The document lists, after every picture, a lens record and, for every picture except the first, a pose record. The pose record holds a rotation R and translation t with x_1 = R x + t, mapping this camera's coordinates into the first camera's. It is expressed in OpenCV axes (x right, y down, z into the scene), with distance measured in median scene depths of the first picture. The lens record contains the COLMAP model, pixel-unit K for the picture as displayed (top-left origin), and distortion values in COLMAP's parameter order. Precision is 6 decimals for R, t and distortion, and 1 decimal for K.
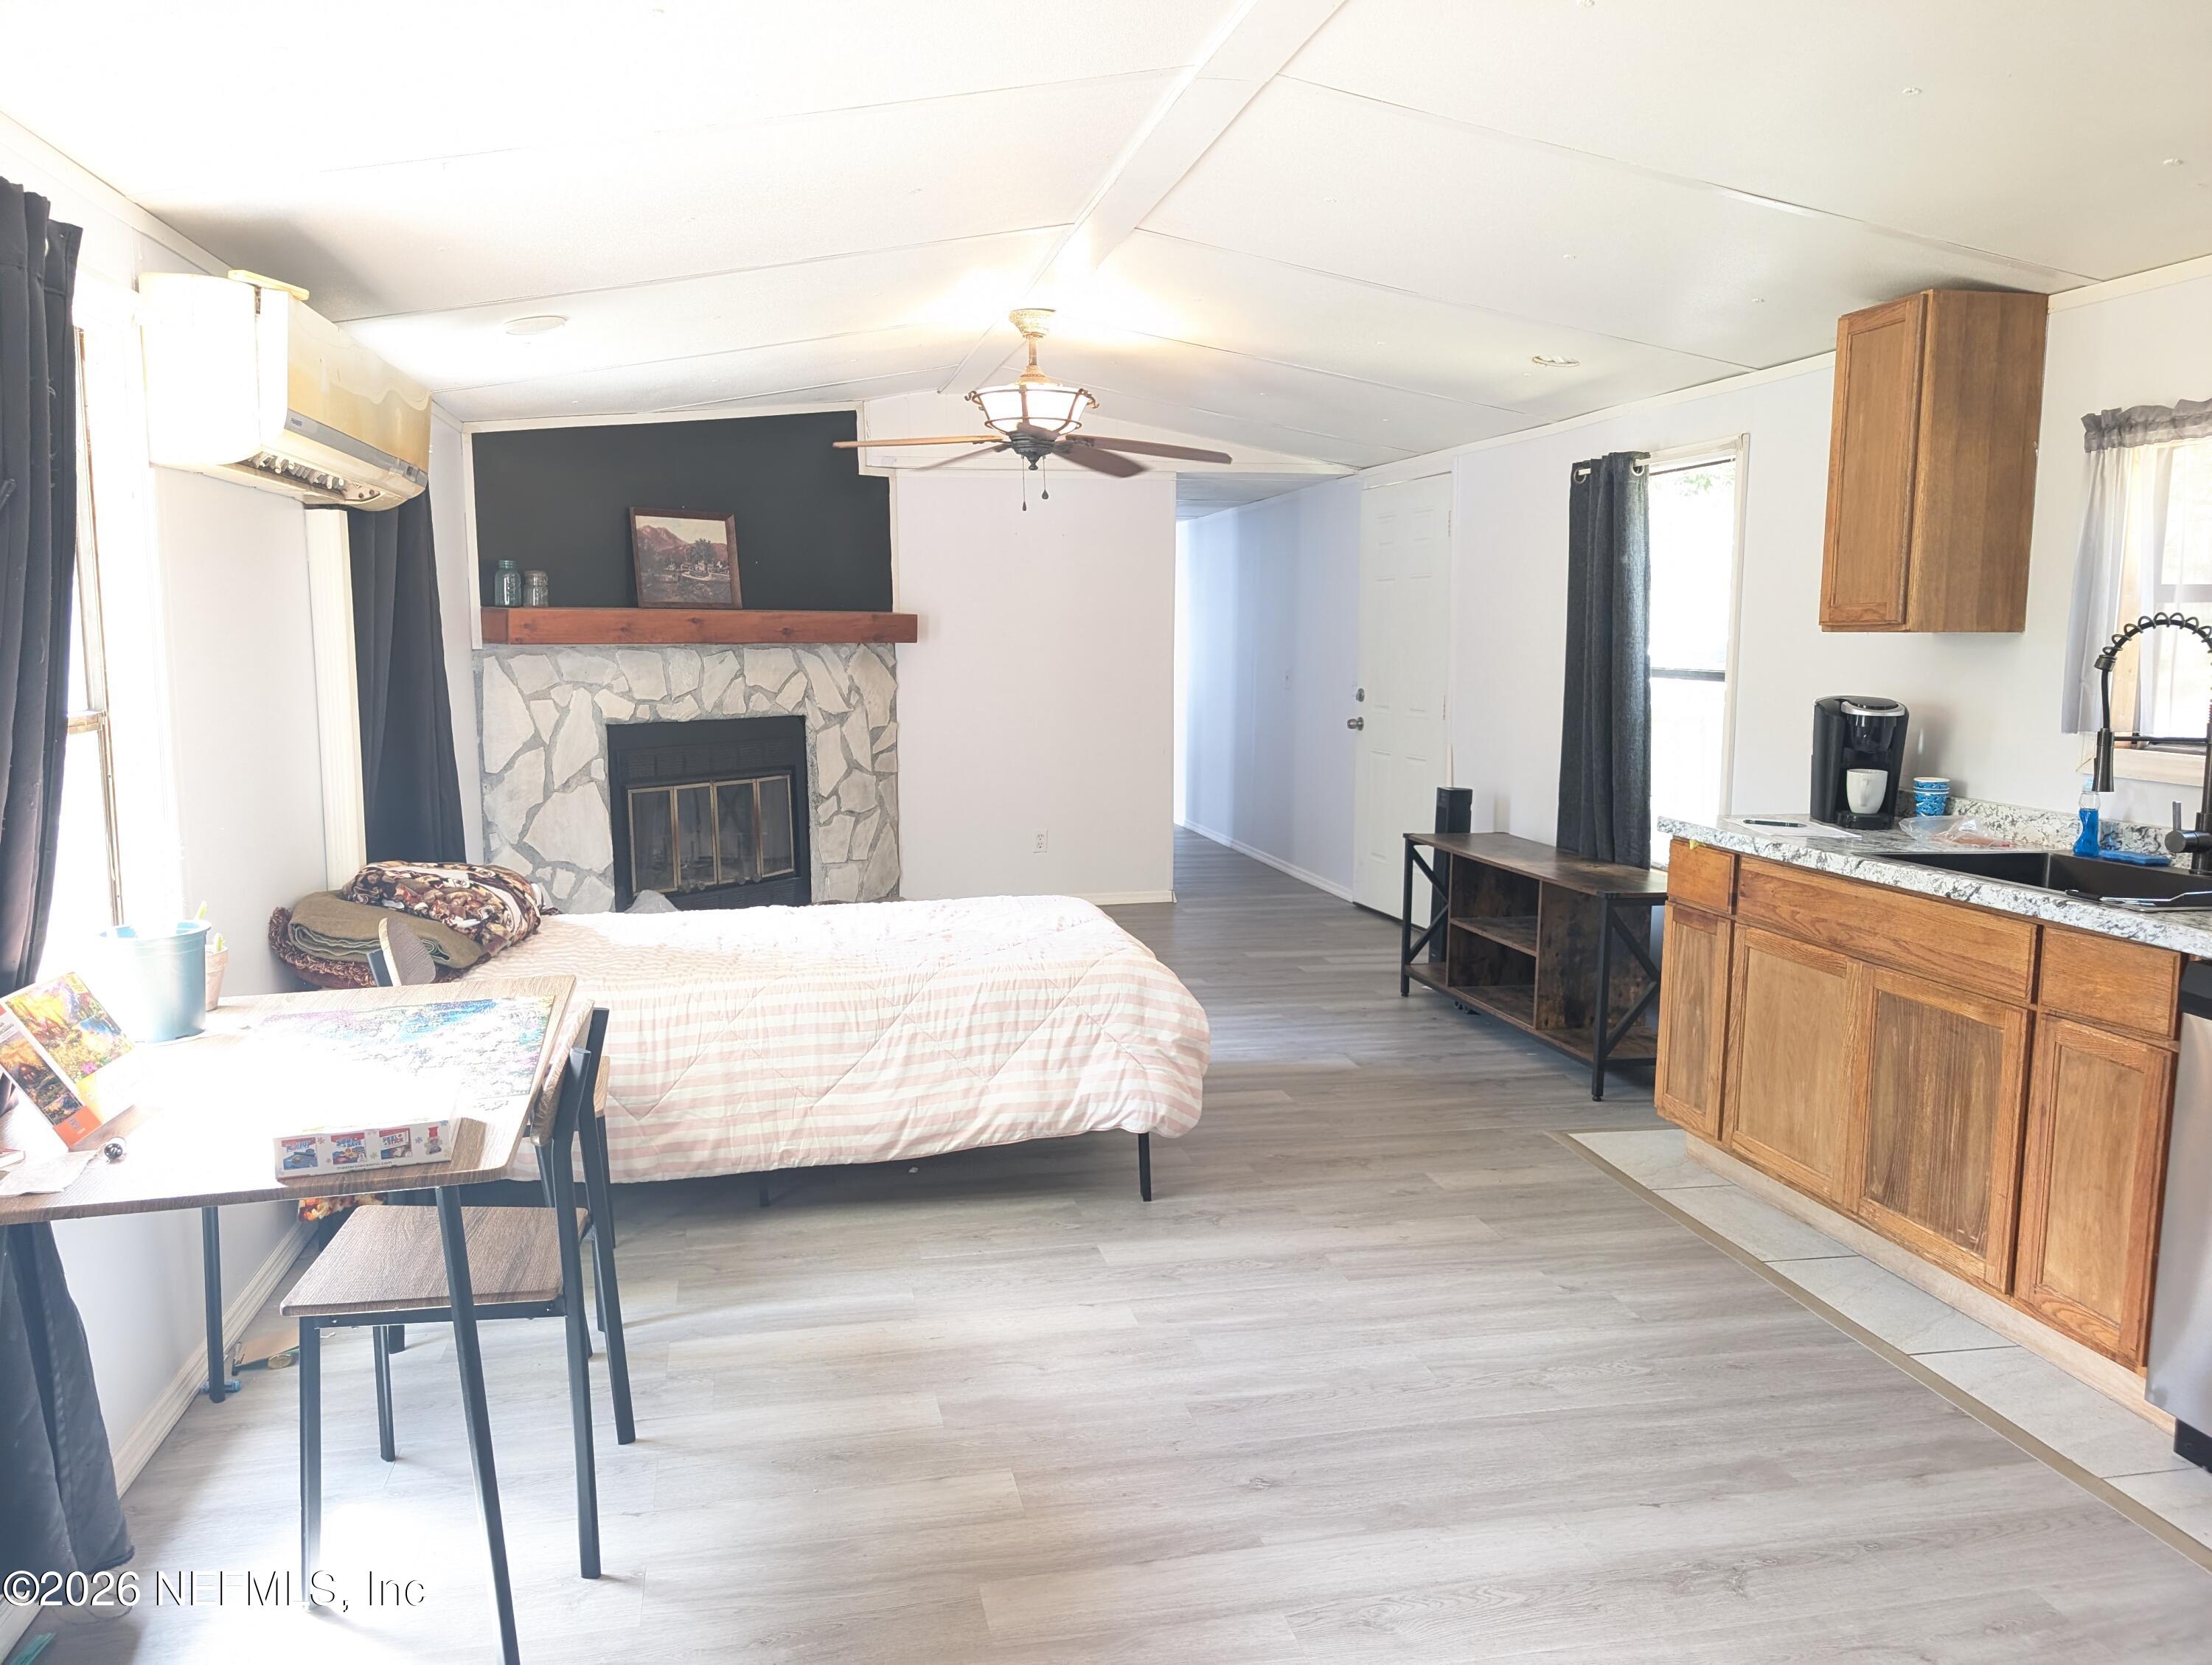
lens RADIAL K [[1585.4, 0, 1090.6], [0, 1585.4, 826.9], [0, 0, 1]] dist [0.020772, -0.020265]
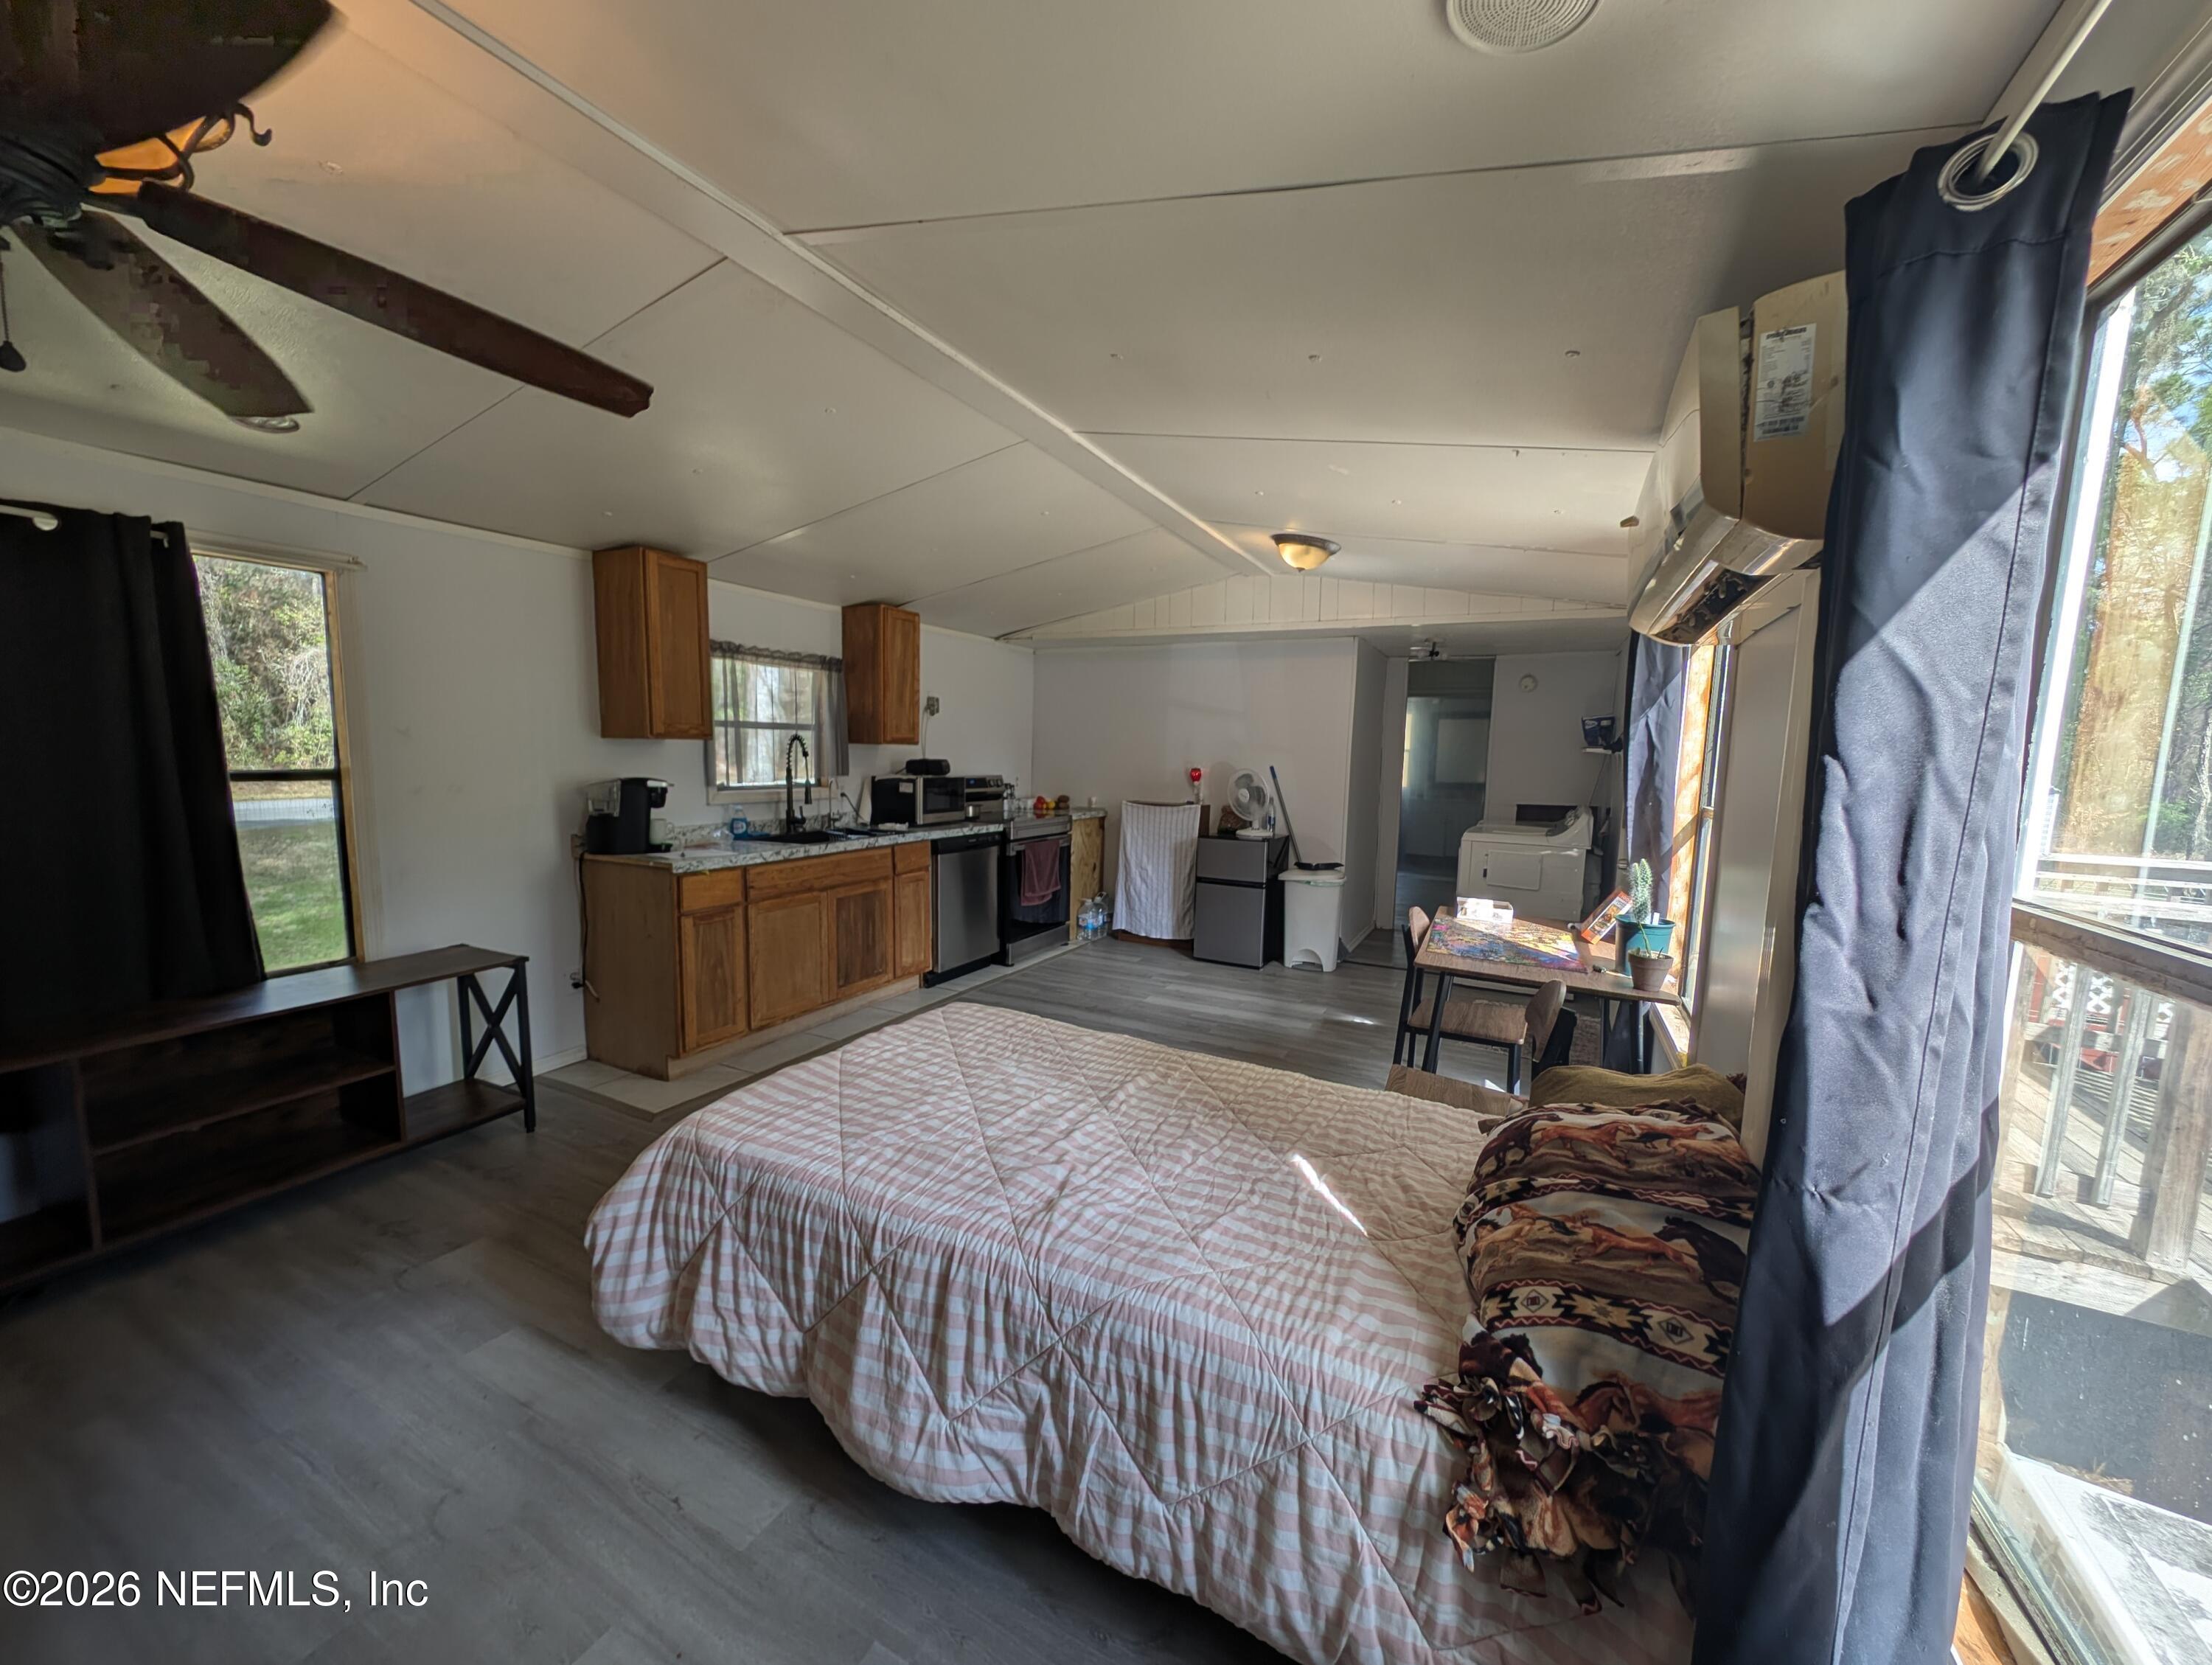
lens RADIAL K [[839.9, 0, 1096.1], [0, 839.9, 844.9], [0, 0, 1]] dist [0.002558, -0.000153]
pose [[-0.766688, -0.091676, 0.635440, -0.523834], [0.059285, 0.975415, 0.212254, -0.196390], [-0.639276, 0.200405, -0.742404, 1.552313]]
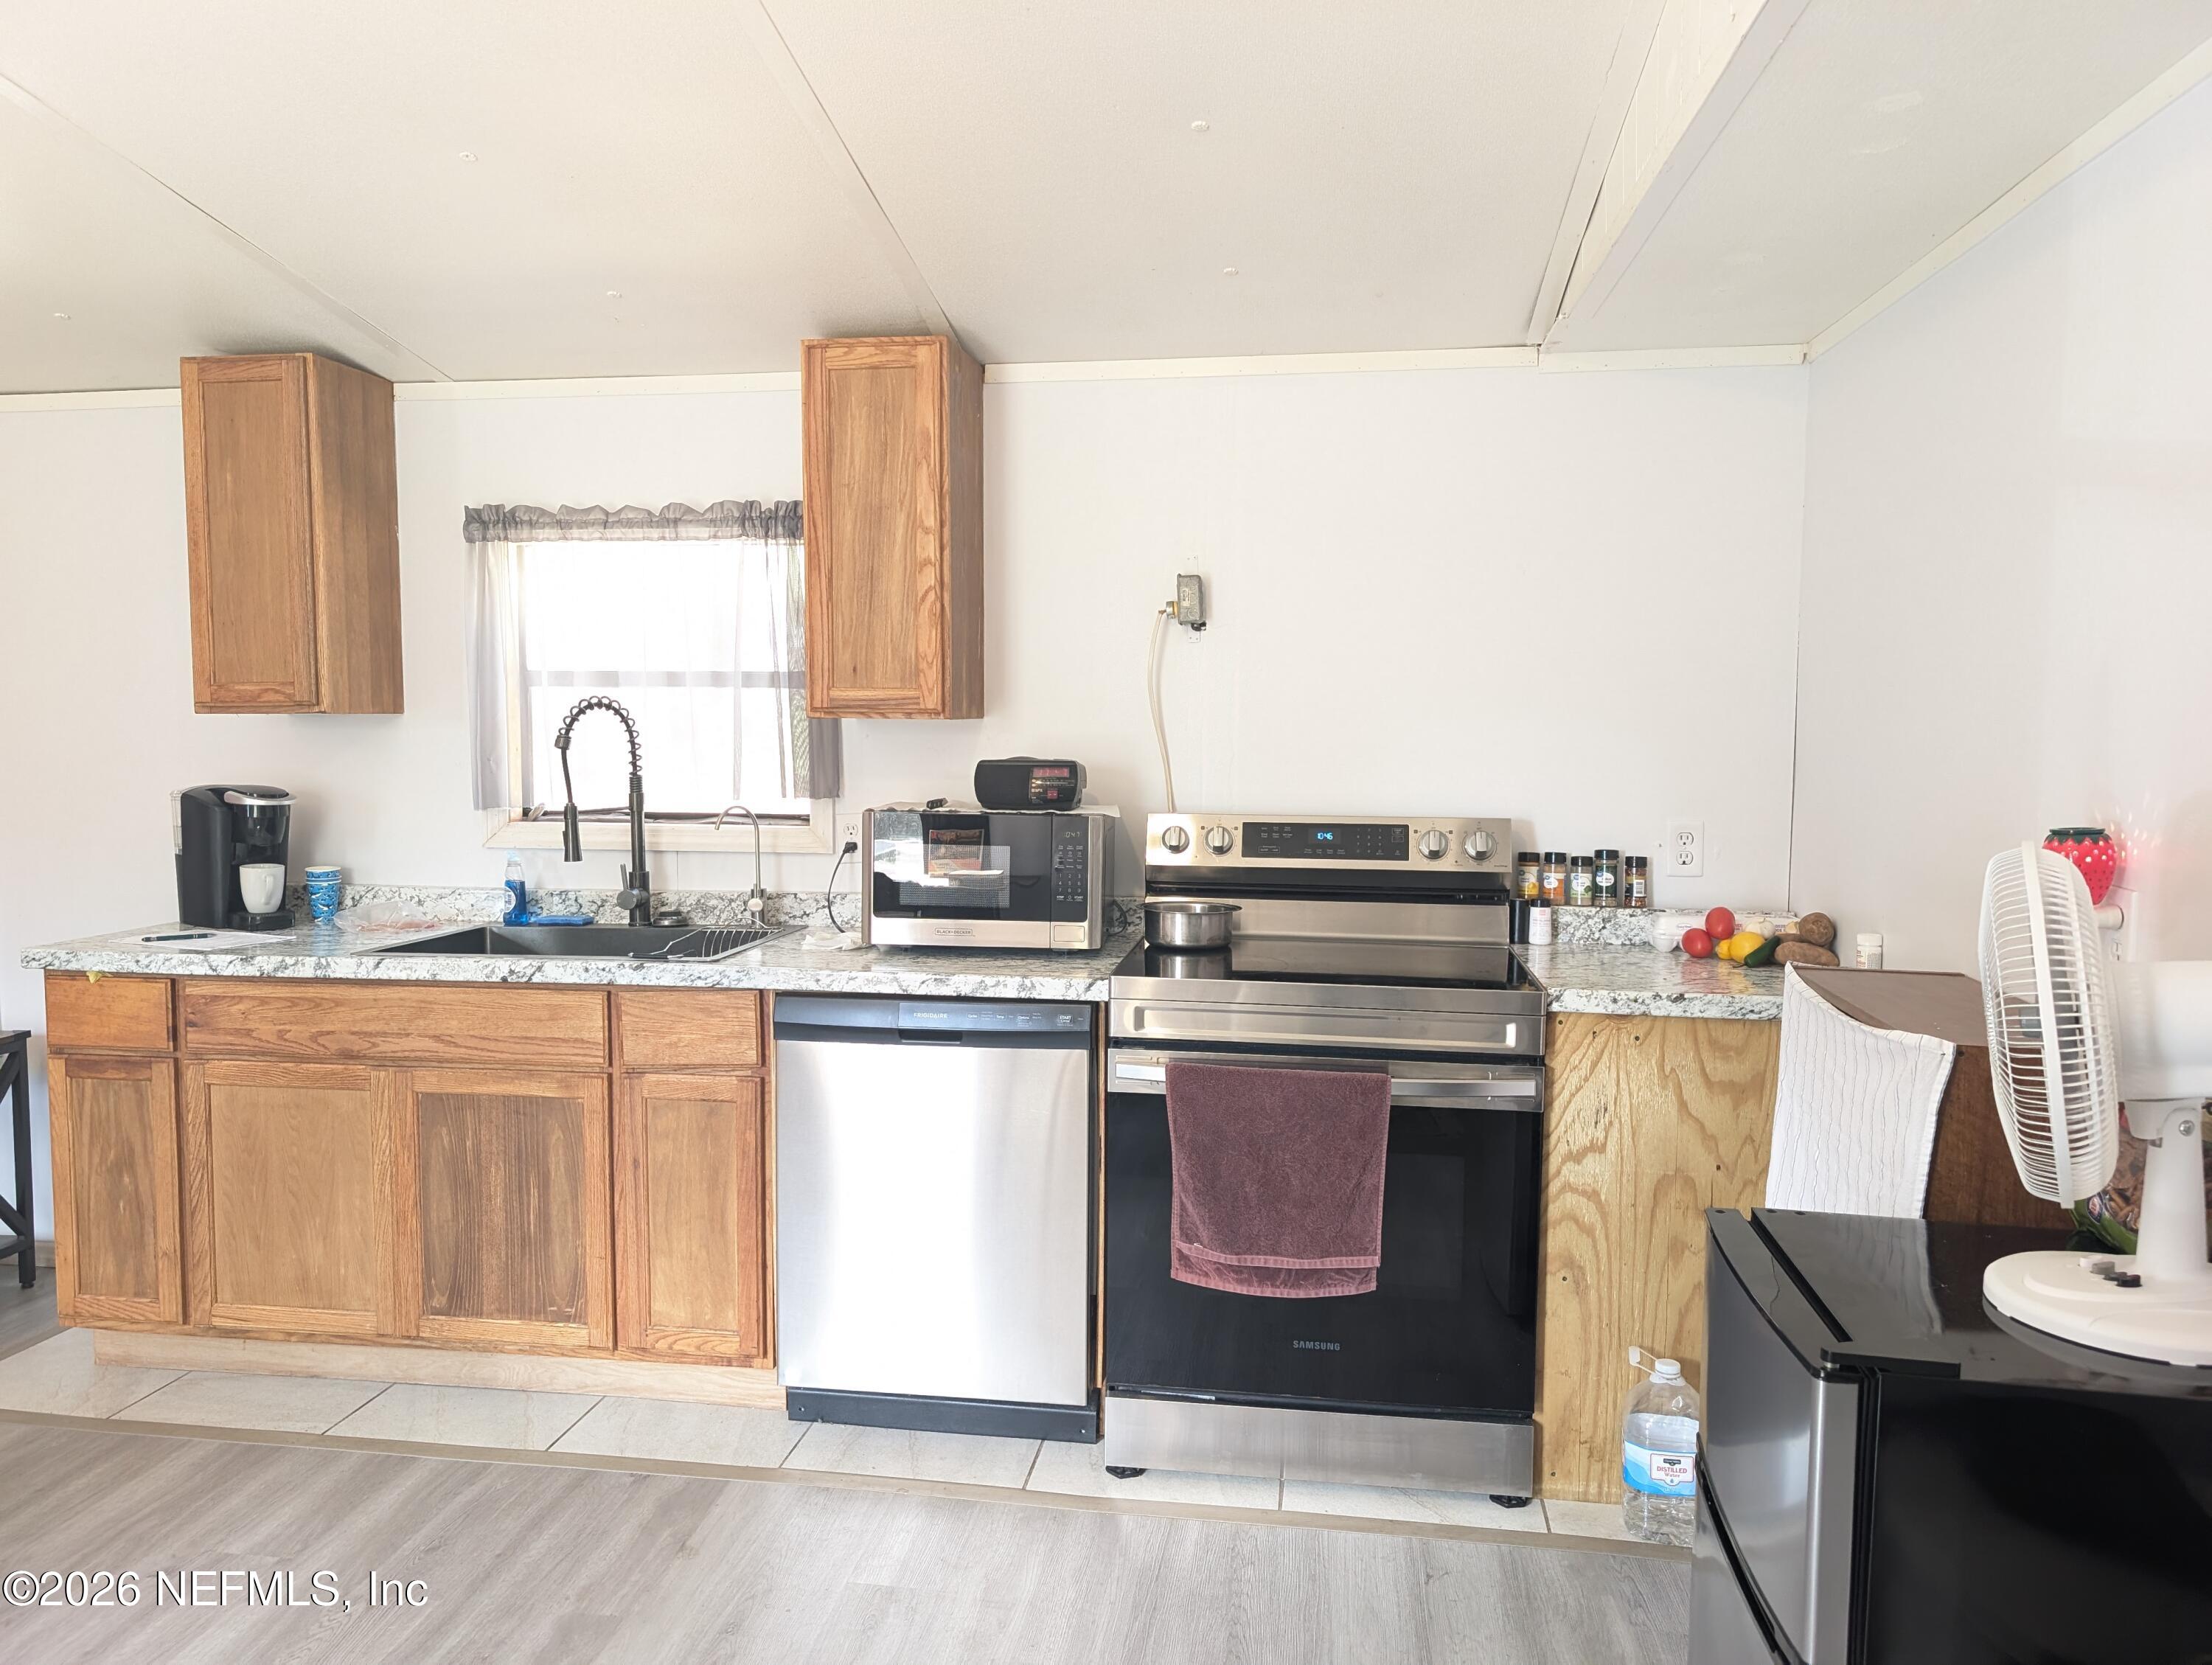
lens RADIAL K [[1585.4, 0, 1085.0], [0, 1585.4, 835.8], [0, 0, 1]] dist [0.020772, -0.020265]
pose [[0.342236, -0.075367, 0.936587, -0.225109], [0.116333, 0.992507, 0.037358, -0.035430], [-0.932385, 0.096170, 0.348439, 0.274361]]
